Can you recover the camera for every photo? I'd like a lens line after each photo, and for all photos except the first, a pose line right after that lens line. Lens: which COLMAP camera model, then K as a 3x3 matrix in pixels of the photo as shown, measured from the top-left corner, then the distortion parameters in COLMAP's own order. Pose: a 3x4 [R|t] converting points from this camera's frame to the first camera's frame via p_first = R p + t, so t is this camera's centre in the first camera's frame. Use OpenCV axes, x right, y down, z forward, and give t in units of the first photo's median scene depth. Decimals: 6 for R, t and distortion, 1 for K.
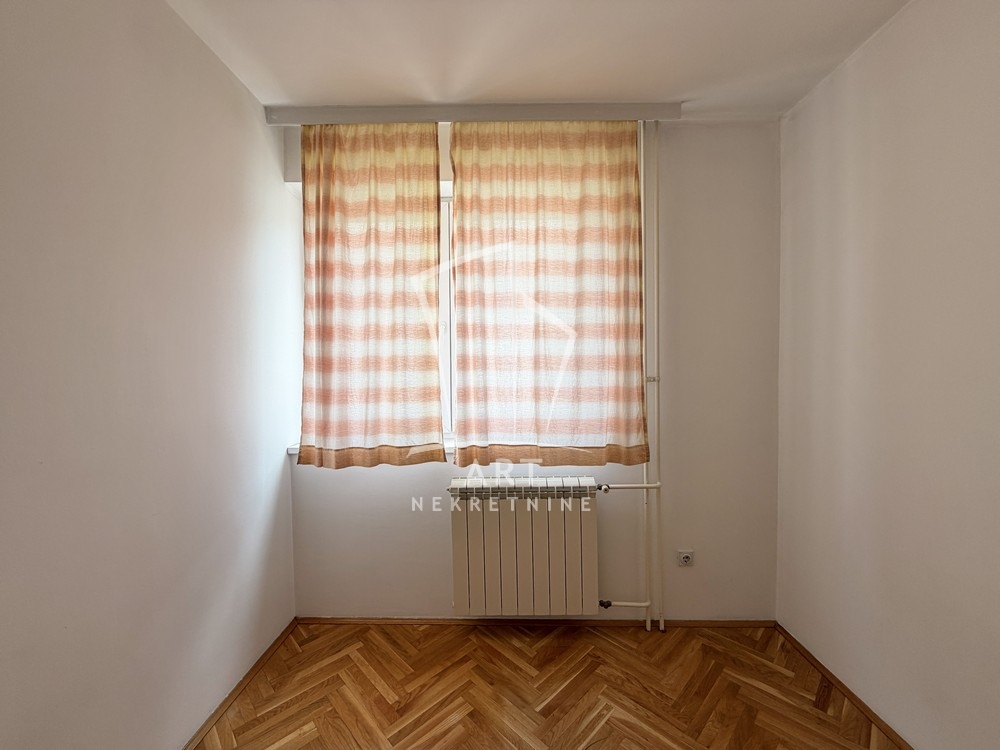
lens RADIAL K [[401.0, 0, 499.8], [0, 401.0, 377.2], [0, 0, 1]] dist [-0.002099, 0.000860]
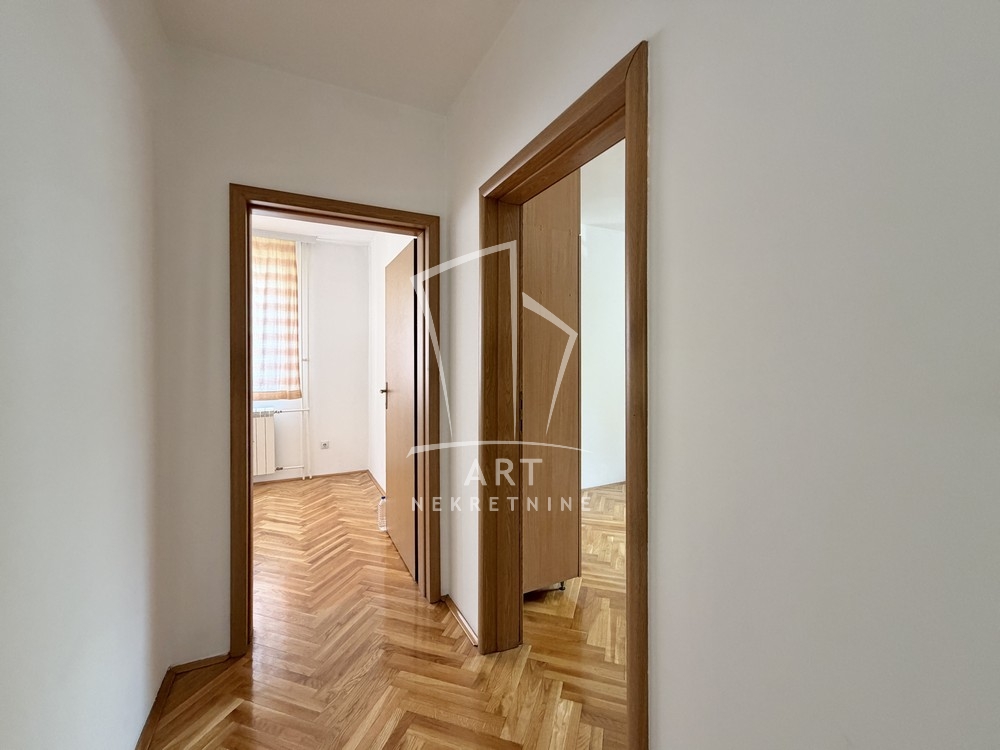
lens RADIAL K [[401.0, 0, 486.1], [0, 401.0, 359.7], [0, 0, 1]] dist [-0.002099, 0.000860]
pose [[0.890244, 0.005472, 0.455451, 0.275113], [0.010262, 0.999433, -0.032067, 0.084972], [-0.455368, 0.033221, 0.889683, -1.382820]]
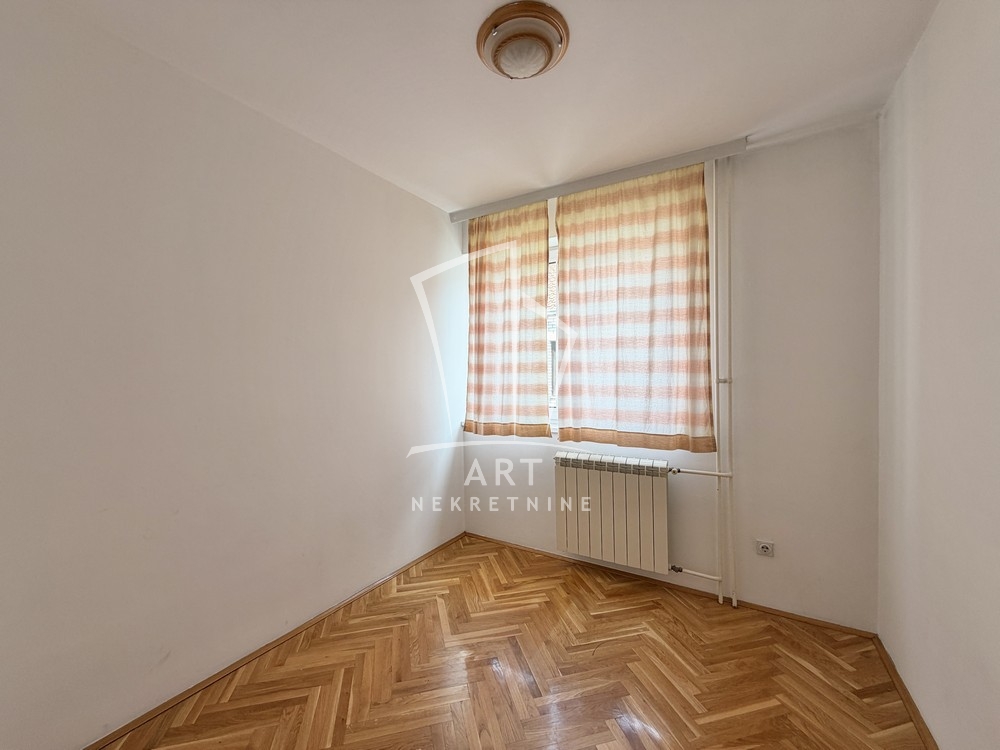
lens RADIAL K [[401.0, 0, 495.2], [0, 401.0, 375.2], [0, 0, 1]] dist [-0.002099, 0.000860]
pose [[0.864326, 0.004991, -0.502908, 0.405678], [-0.013357, 0.999826, -0.013033, 0.012856], [0.502755, 0.017982, 0.864242, -0.322132]]
